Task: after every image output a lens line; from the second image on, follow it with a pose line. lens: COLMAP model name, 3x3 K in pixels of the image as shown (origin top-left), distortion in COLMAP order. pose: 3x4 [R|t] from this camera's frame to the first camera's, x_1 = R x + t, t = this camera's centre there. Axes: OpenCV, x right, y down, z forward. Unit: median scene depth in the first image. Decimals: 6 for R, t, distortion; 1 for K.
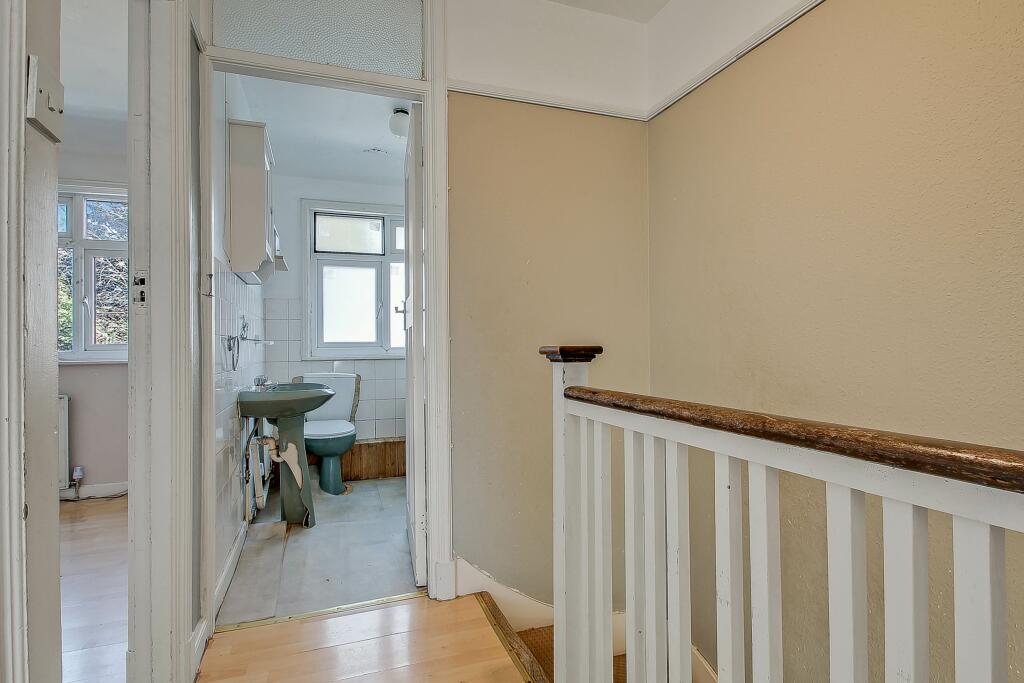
lens RADIAL K [[534.9, 0, 512.0], [0, 534.9, 341.5], [0, 0, 1]] dist [-0.005383, -0.000955]
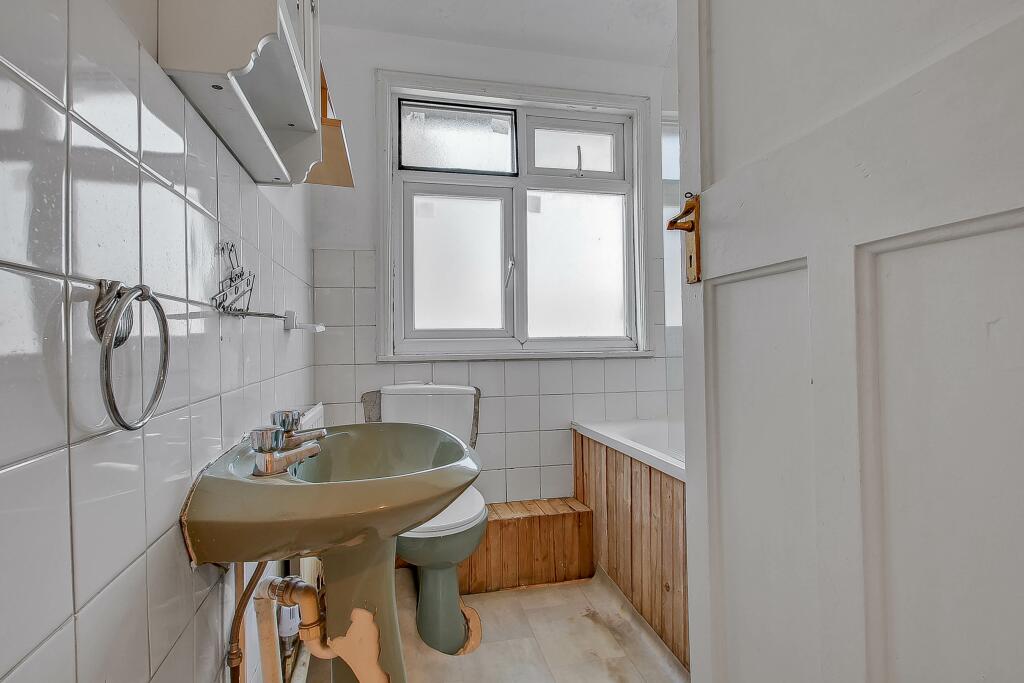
lens RADIAL K [[534.9, 0, 512.0], [0, 534.9, 341.5], [0, 0, 1]] dist [-0.005383, -0.000955]
pose [[0.993289, 0.003116, -0.115621, -0.193643], [-0.001559, 0.999907, 0.013559, 0.006915], [0.115652, -0.013288, 0.993201, 0.470404]]
